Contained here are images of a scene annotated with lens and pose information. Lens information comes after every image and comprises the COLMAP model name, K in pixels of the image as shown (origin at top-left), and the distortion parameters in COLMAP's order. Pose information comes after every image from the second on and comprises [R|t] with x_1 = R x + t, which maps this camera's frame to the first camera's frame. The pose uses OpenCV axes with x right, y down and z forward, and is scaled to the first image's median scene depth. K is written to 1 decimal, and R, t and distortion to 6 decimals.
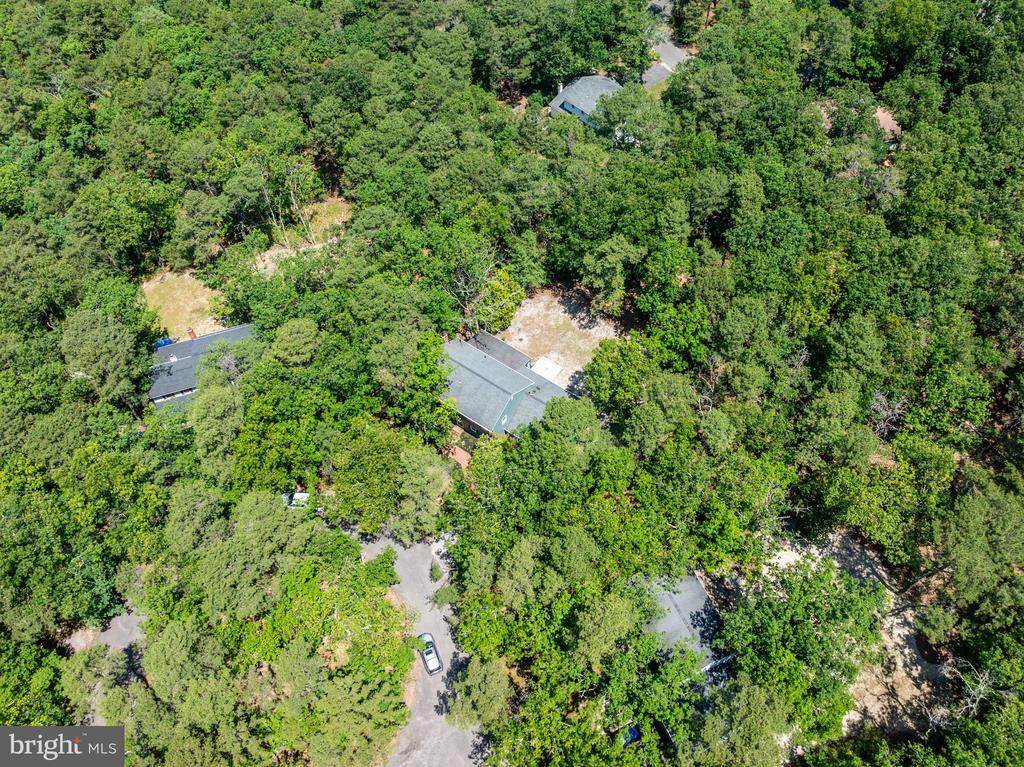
lens RADIAL K [[754.4, 0, 512.0], [0, 754.4, 383.5], [0, 0, 1]] dist [-0.000558, -0.000260]
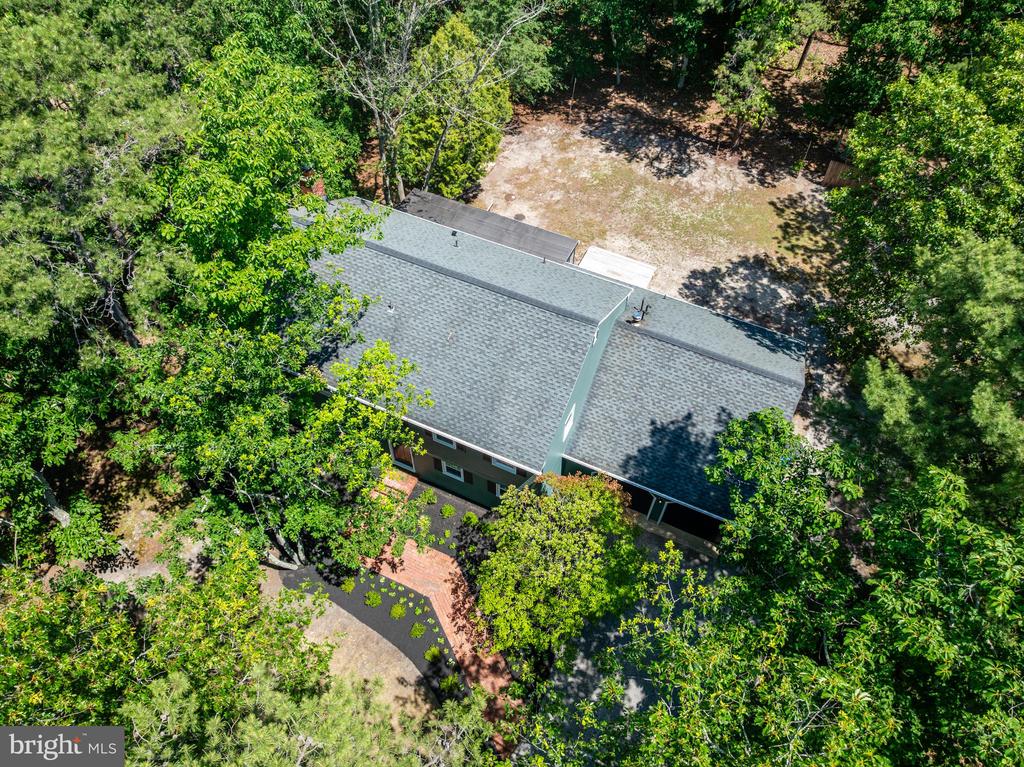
lens RADIAL K [[705.1, 0, 512.0], [0, 705.1, 383.5], [0, 0, 1]] dist [-0.002900, -0.000695]
pose [[0.974983, -0.131566, 0.179161, -0.072582], [0.137640, 0.990241, -0.021845, 0.035089], [-0.174539, 0.045958, 0.983577, 0.712718]]
